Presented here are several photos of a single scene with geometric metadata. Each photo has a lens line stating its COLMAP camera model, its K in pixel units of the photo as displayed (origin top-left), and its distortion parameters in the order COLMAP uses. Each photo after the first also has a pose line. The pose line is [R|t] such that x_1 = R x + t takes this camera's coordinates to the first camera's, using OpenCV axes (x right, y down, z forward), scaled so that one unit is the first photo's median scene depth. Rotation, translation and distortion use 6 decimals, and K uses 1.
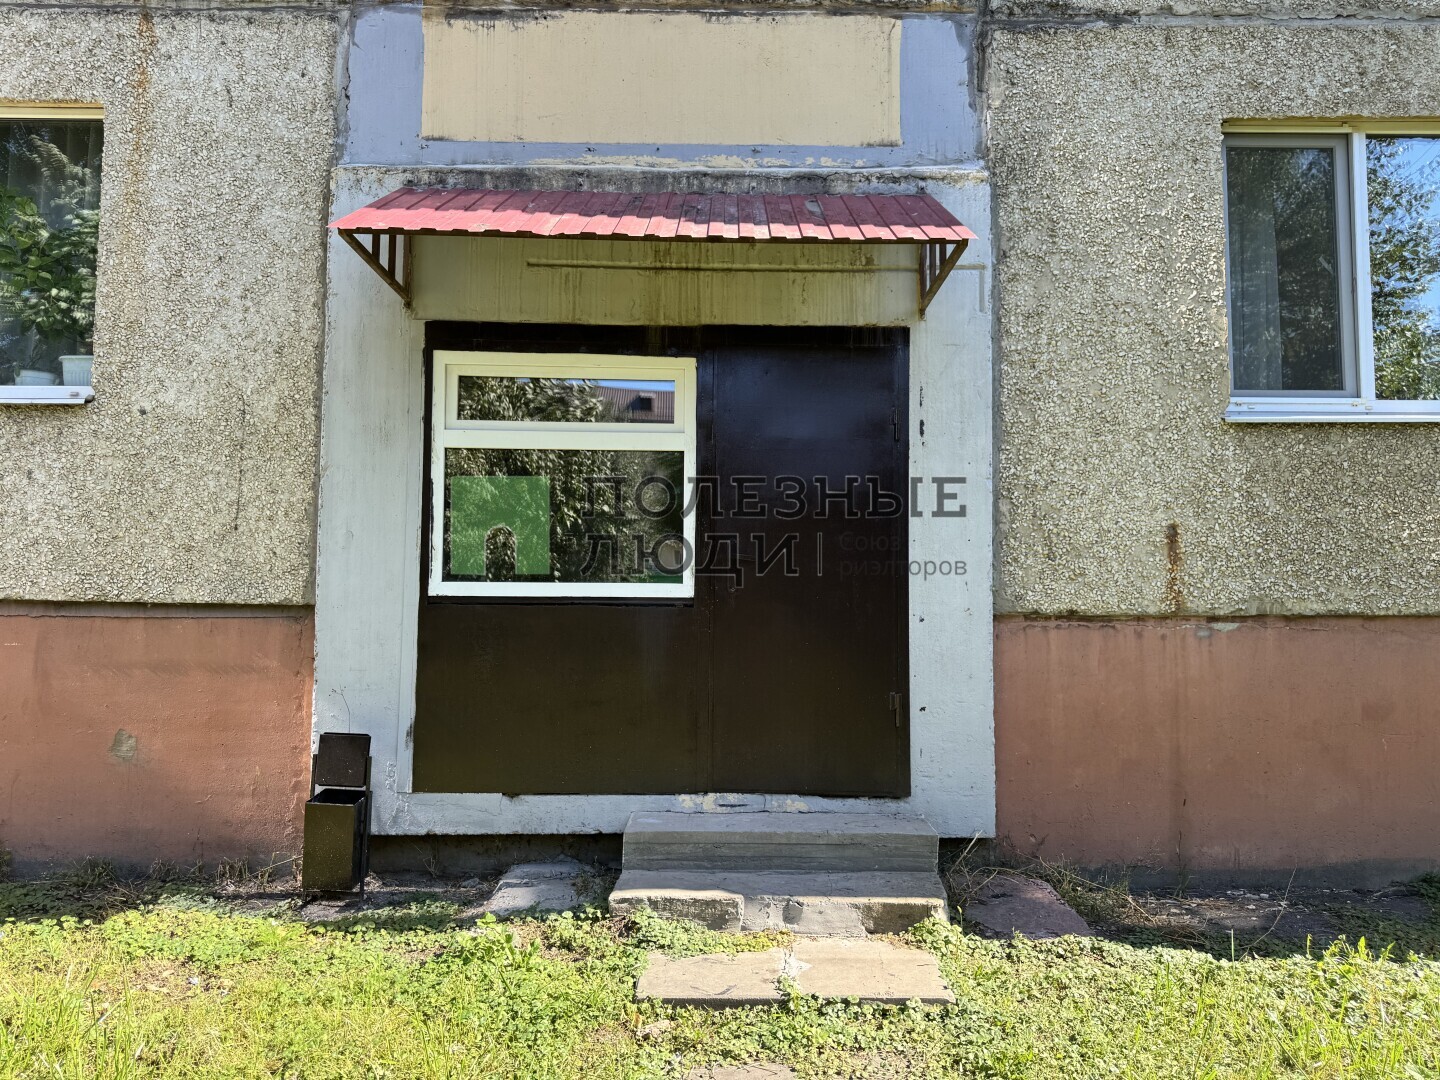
lens RADIAL K [[1018.1, 0, 722.8], [0, 1018.1, 544.8], [0, 0, 1]] dist [0.011512, 0.001827]
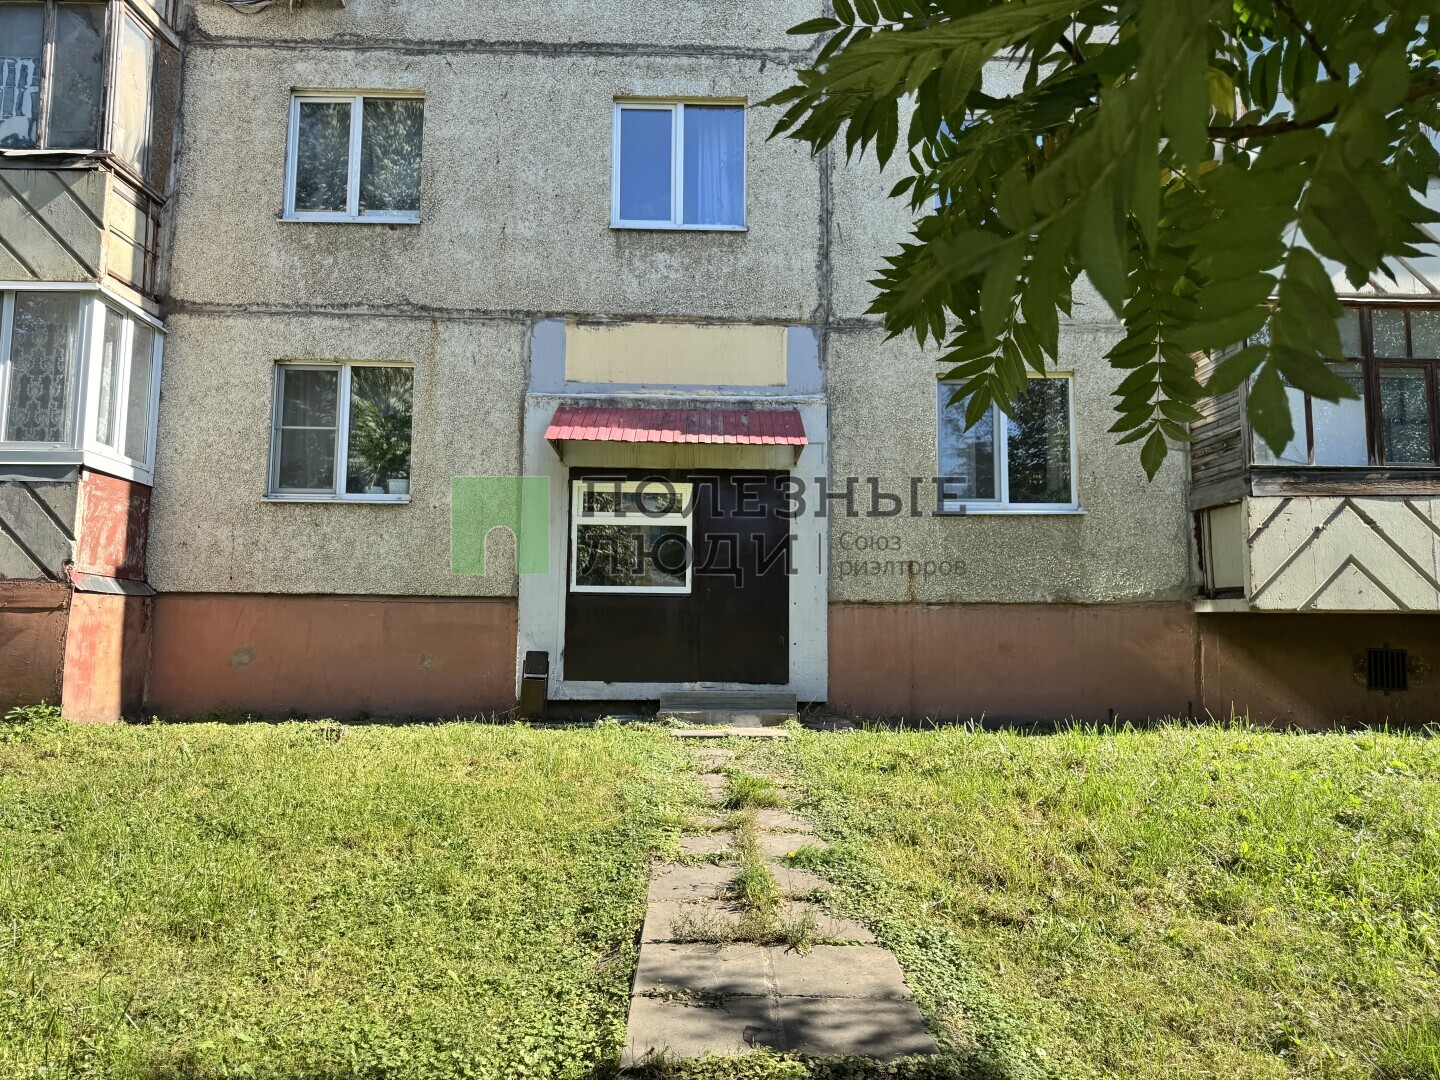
lens RADIAL K [[1018.1, 0, 725.3], [0, 1018.1, 540.8], [0, 0, 1]] dist [0.011512, 0.001827]
pose [[0.999755, 0.003364, 0.021863, -0.002757], [-0.002161, 0.998495, -0.054795, 0.057783], [-0.022014, 0.054734, 0.998258, -1.165700]]
